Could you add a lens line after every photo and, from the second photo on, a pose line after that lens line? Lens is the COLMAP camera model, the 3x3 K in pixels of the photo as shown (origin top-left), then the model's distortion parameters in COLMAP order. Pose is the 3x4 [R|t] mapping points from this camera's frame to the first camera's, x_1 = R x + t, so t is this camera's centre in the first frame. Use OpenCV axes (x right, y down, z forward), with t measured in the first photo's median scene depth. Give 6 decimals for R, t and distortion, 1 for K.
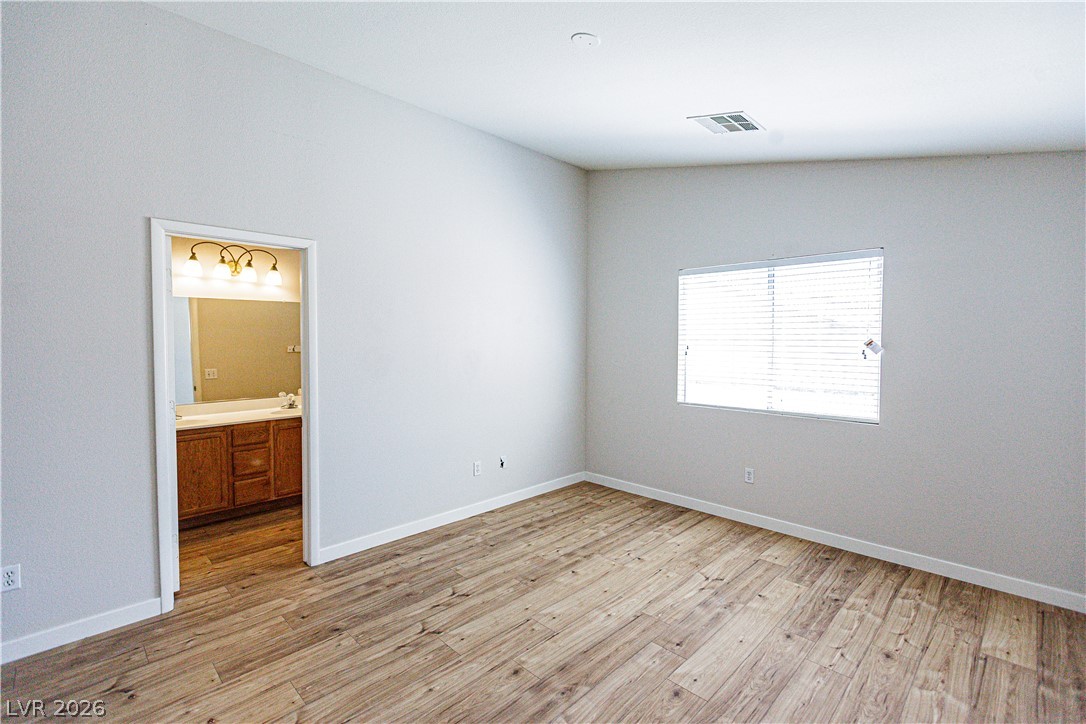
lens RADIAL K [[485.6, 0, 526.6], [0, 485.6, 349.9], [0, 0, 1]] dist [0.007046, -0.002389]
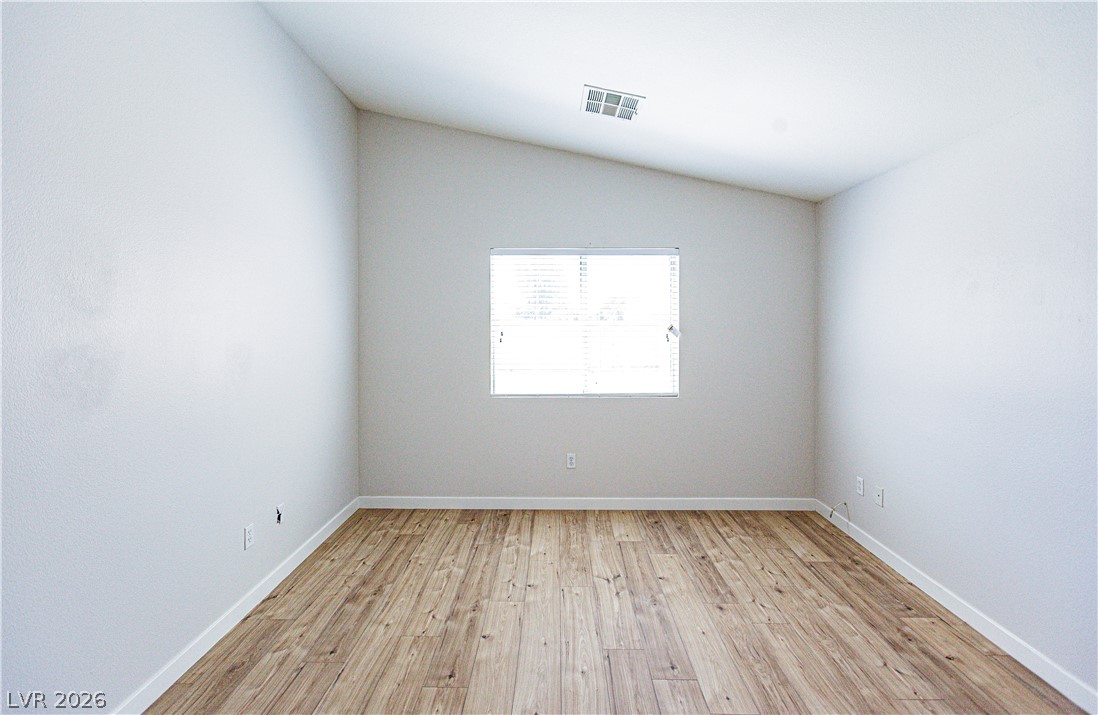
lens RADIAL K [[497.0, 0, 573.9], [0, 497.0, 327.1], [0, 0, 1]] dist [0.002960, 0.000259]
pose [[0.710215, -0.006973, 0.703950, -0.292095], [0.017042, 0.999828, -0.007291, -0.010977], [-0.703778, 0.017175, 0.710212, 0.298367]]
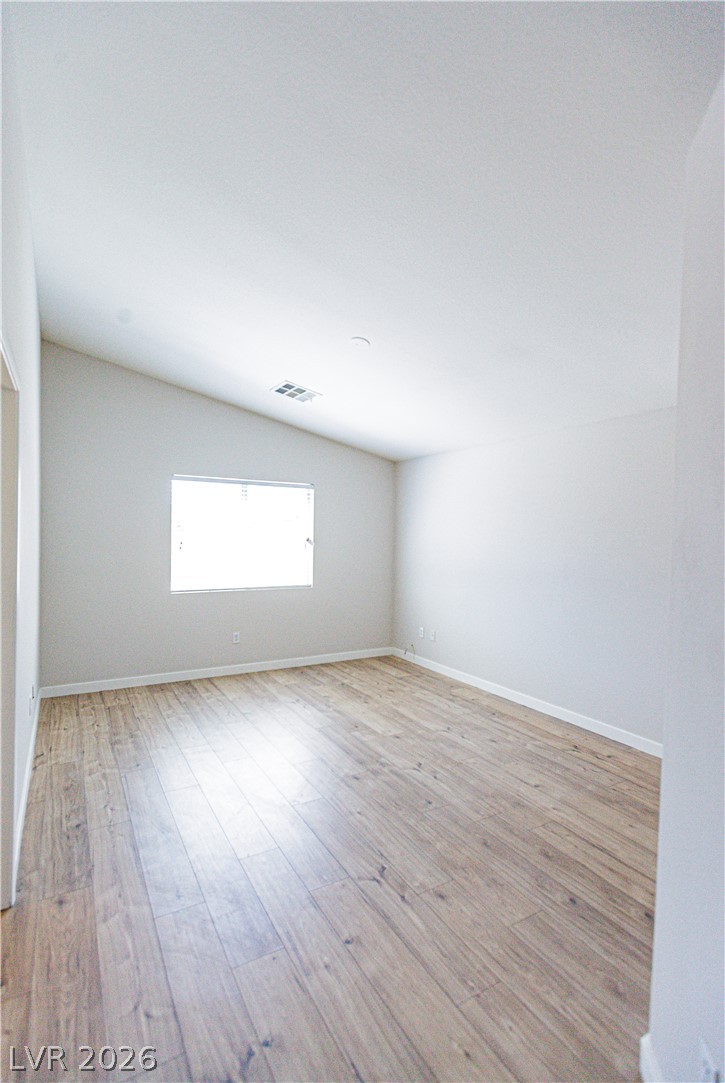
lens RADIAL K [[456.7, 0, 352.7], [0, 456.7, 542.8], [0, 0, 1]] dist [0.001103, 0.000342]
pose [[0.306434, -0.010528, 0.951834, -0.727045], [0.005789, 0.999941, 0.009196, -0.015784], [-0.951874, 0.002692, 0.306477, 0.347003]]
